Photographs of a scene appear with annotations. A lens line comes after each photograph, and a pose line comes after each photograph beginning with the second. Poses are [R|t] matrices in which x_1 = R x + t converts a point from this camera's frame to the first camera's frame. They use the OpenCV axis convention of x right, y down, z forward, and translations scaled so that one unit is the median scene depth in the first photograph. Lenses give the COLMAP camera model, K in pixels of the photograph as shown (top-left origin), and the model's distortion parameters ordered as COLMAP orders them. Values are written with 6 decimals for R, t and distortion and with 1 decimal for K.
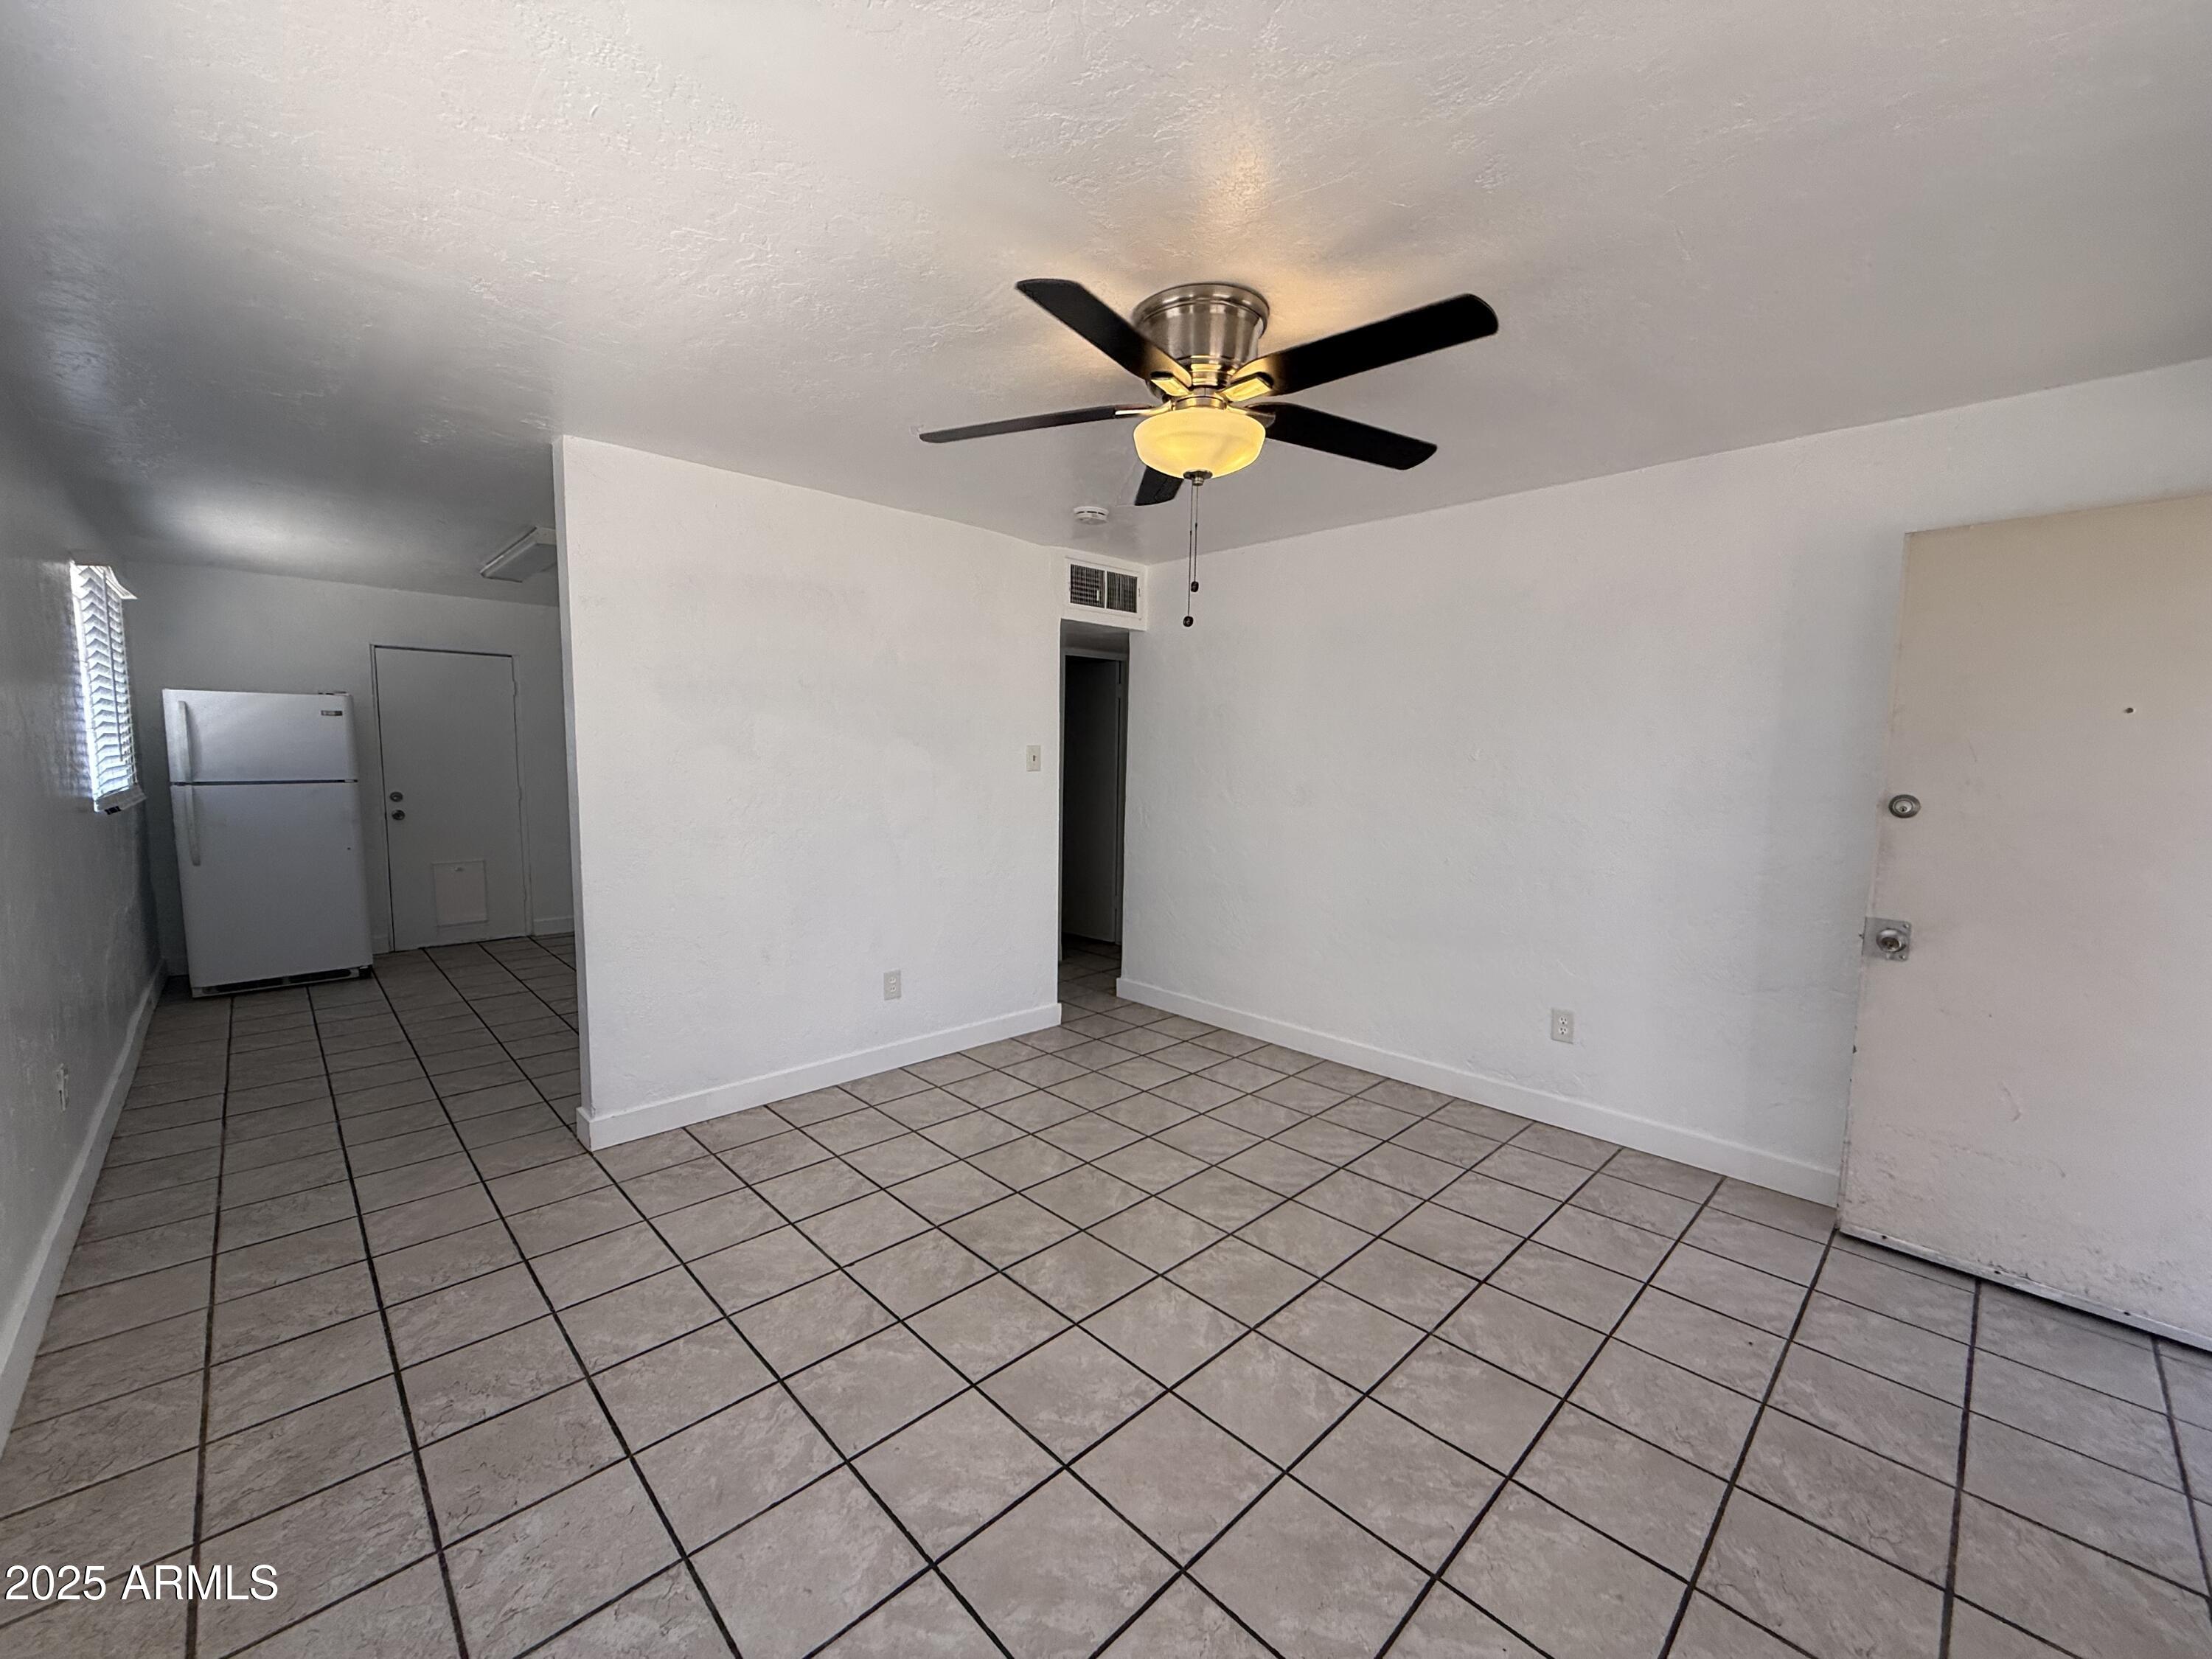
lens RADIAL K [[882.7, 0, 1113.0], [0, 882.7, 823.3], [0, 0, 1]] dist [-0.001604, 0.000402]
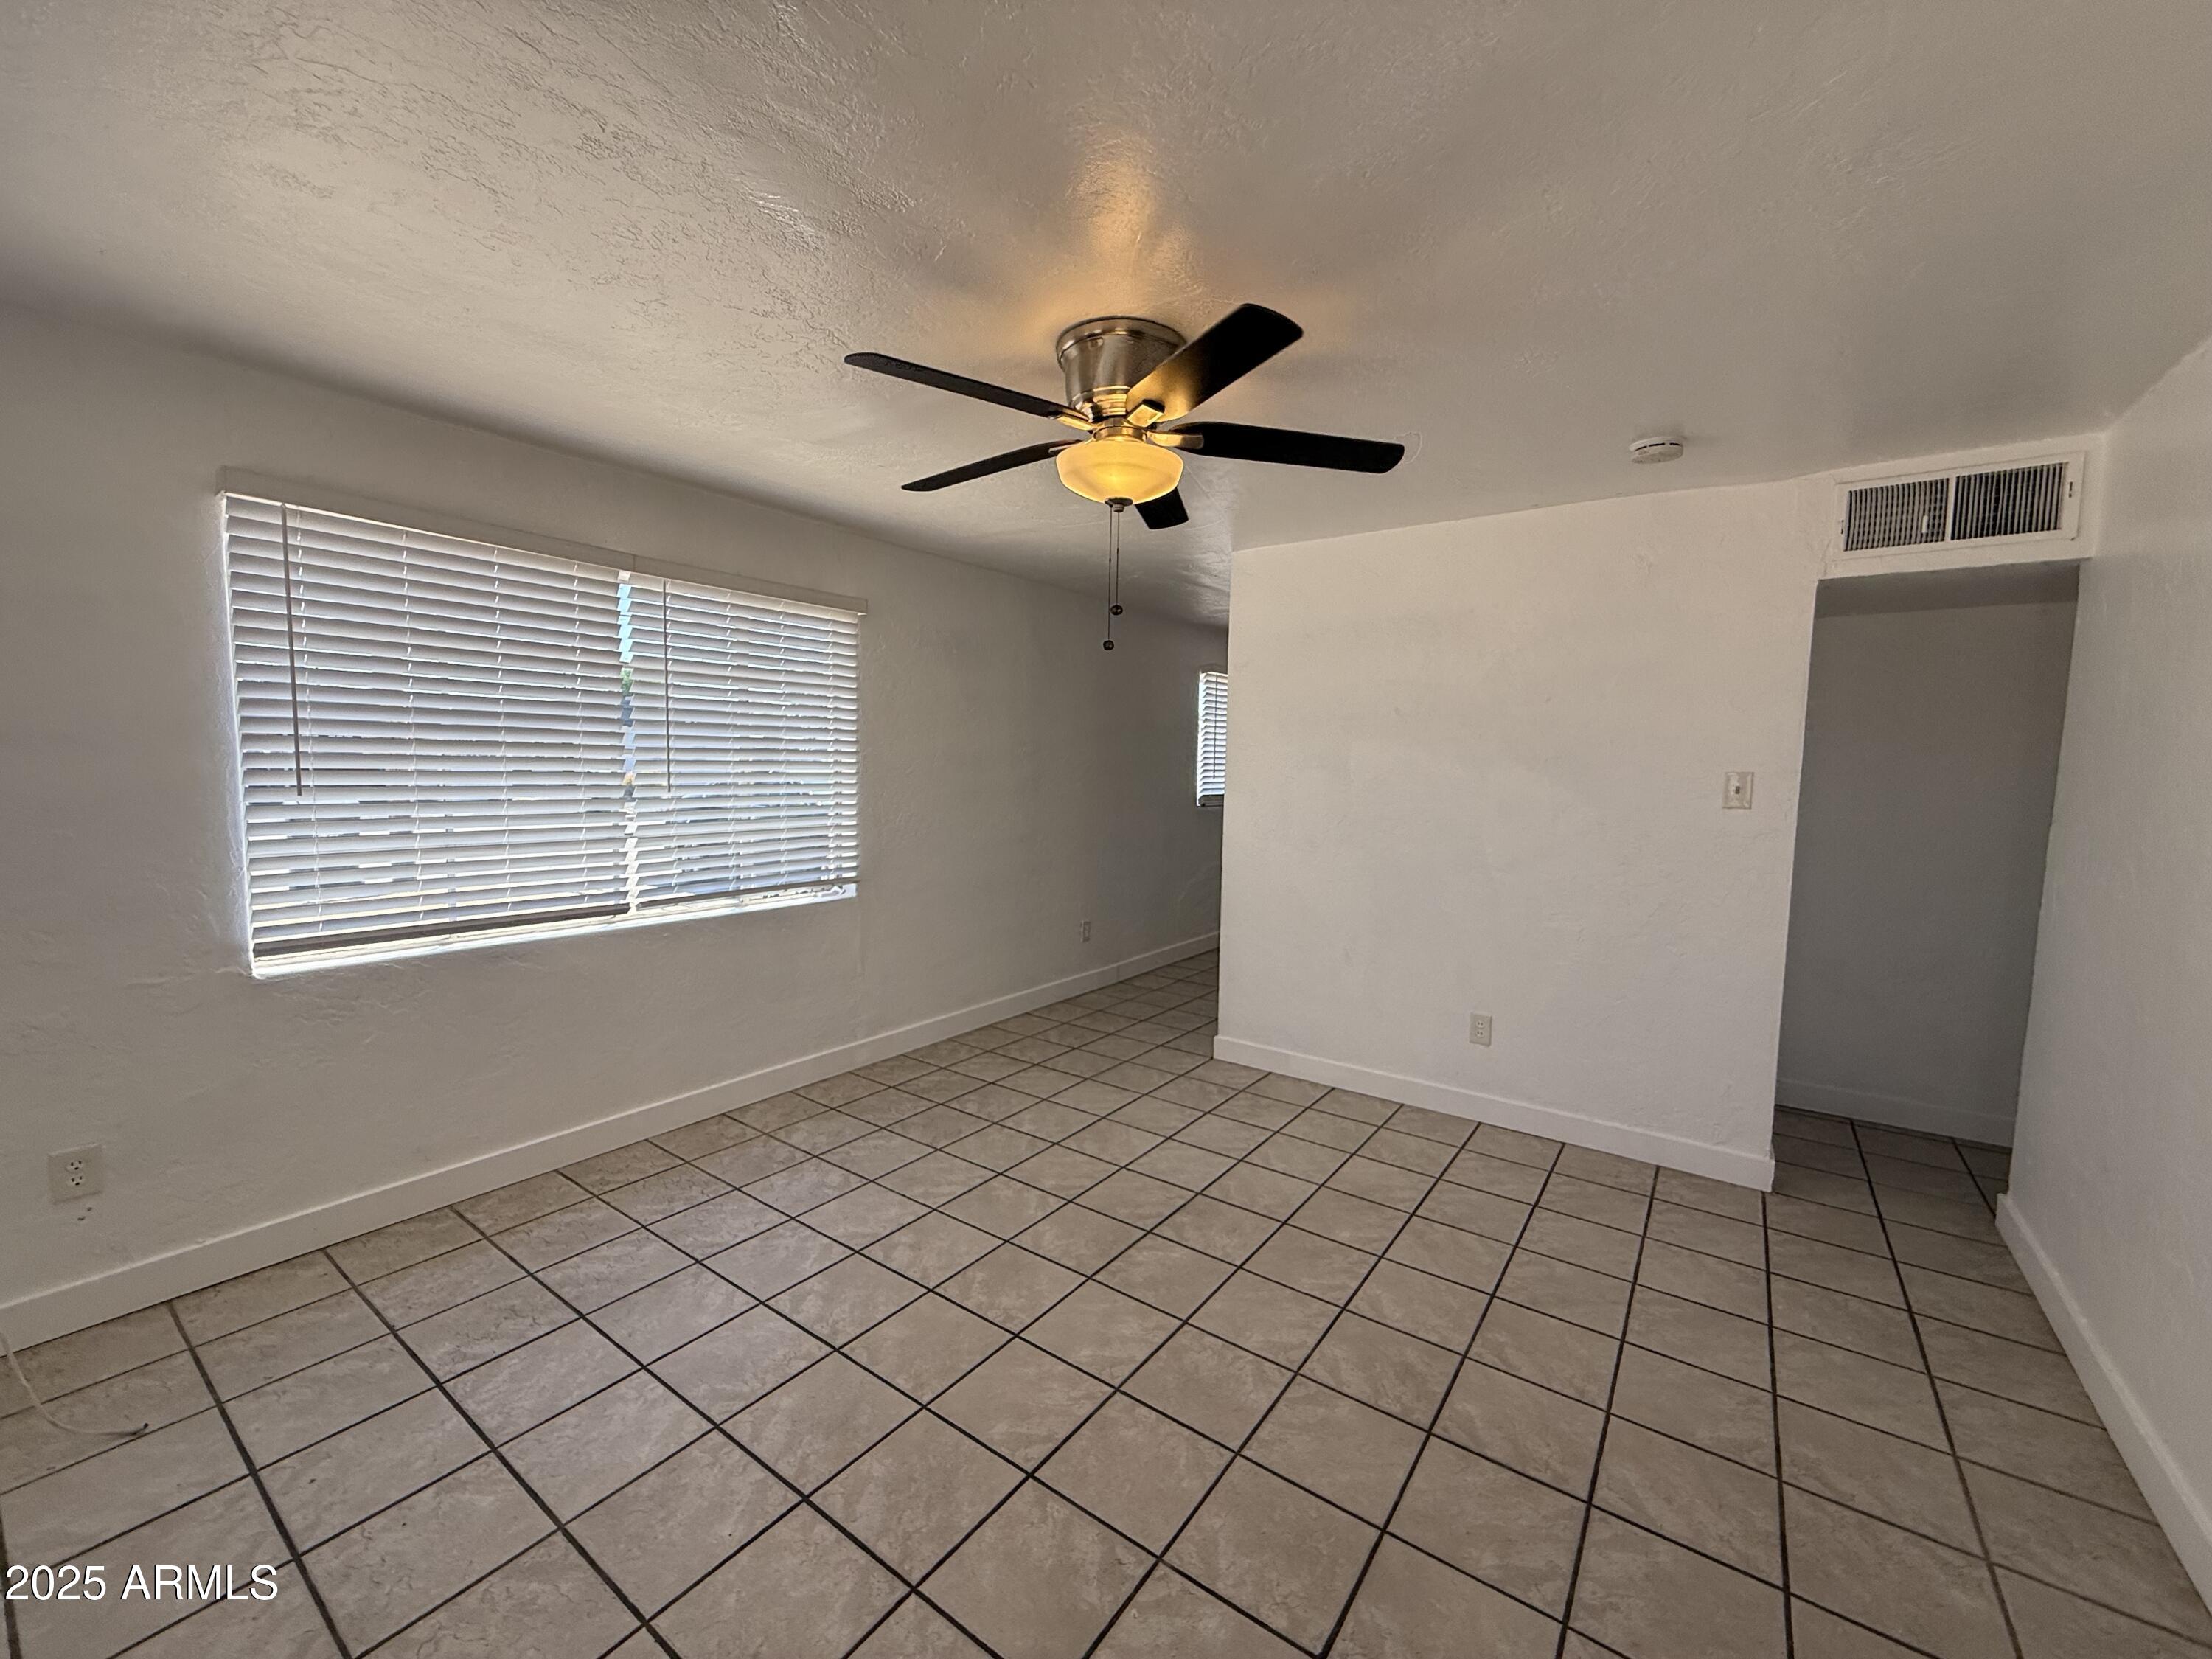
lens RADIAL K [[882.7, 0, 1093.0], [0, 882.7, 824.7], [0, 0, 1]] dist [-0.001604, 0.000402]
pose [[0.165620, 0.061762, -0.984254, 0.833231], [-0.097237, 0.994197, 0.046024, -0.047436], [0.981384, 0.088083, 0.170664, 0.615394]]
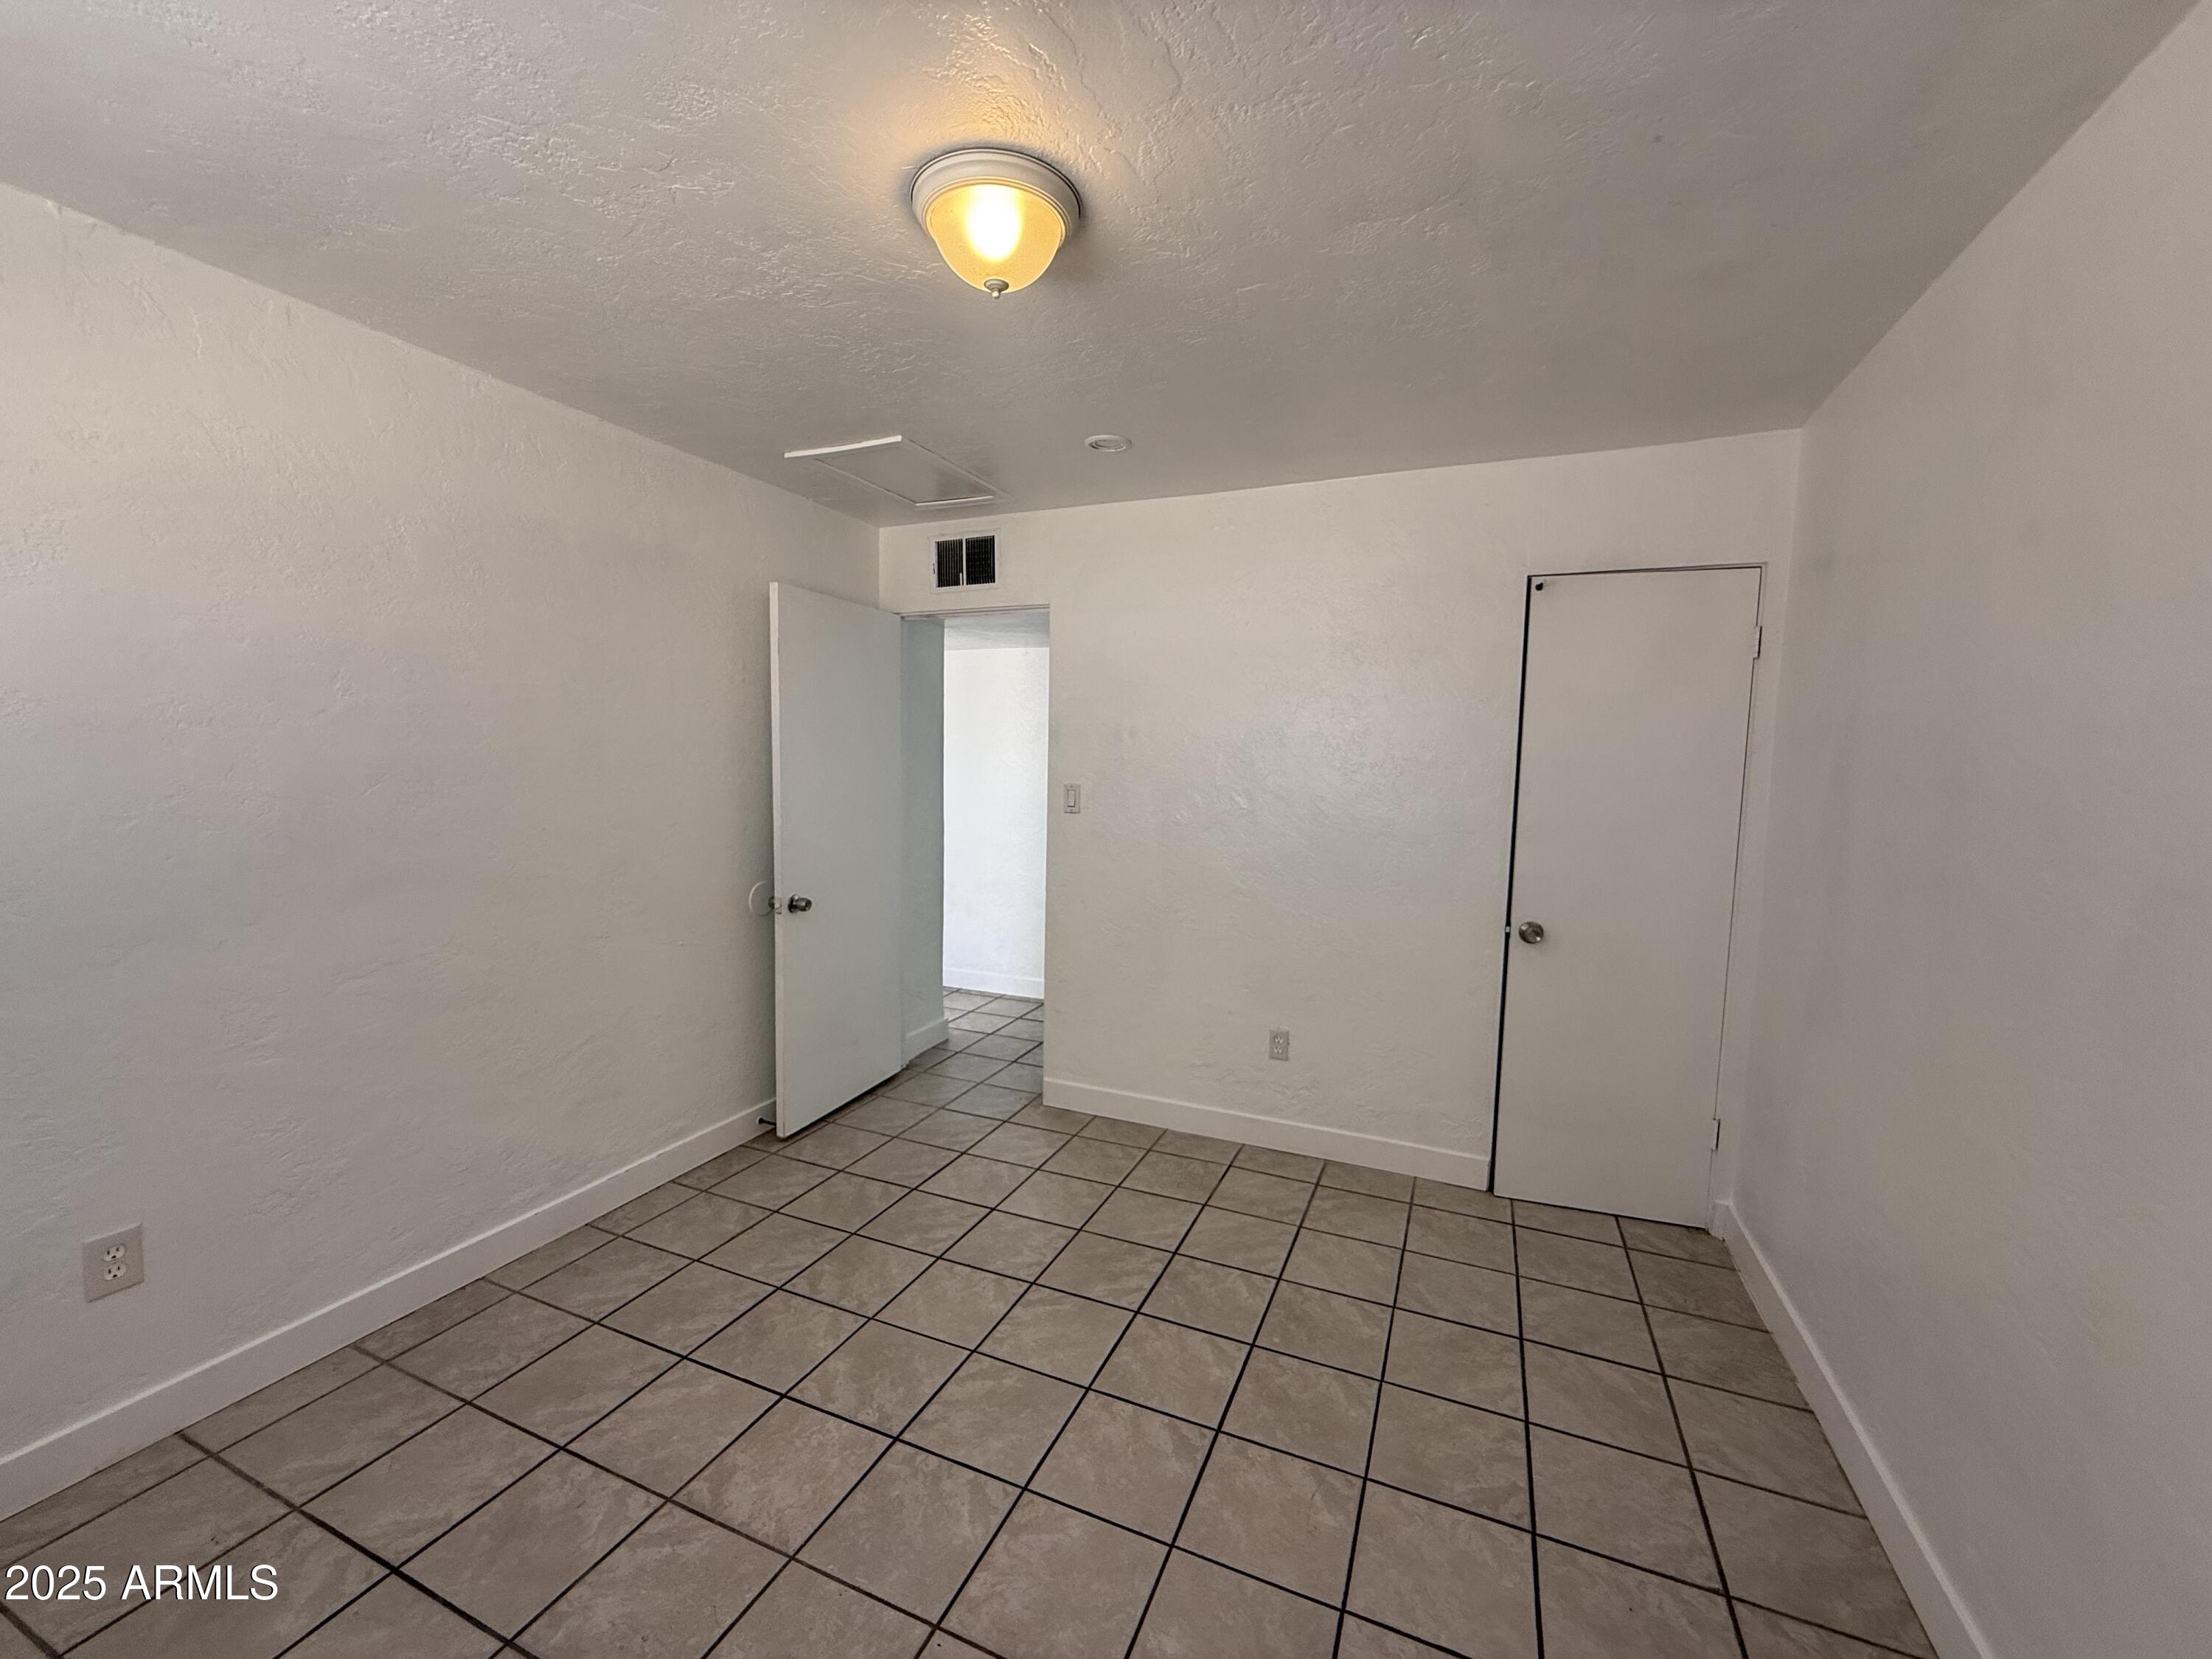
lens RADIAL K [[882.7, 0, 1087.9], [0, 882.7, 828.4], [0, 0, 1]] dist [-0.001604, 0.000402]
pose [[0.367798, 0.064019, -0.927699, 0.722700], [-0.086482, 0.995659, 0.034422, -0.058842], [0.925875, 0.067569, 0.371738, 0.728341]]
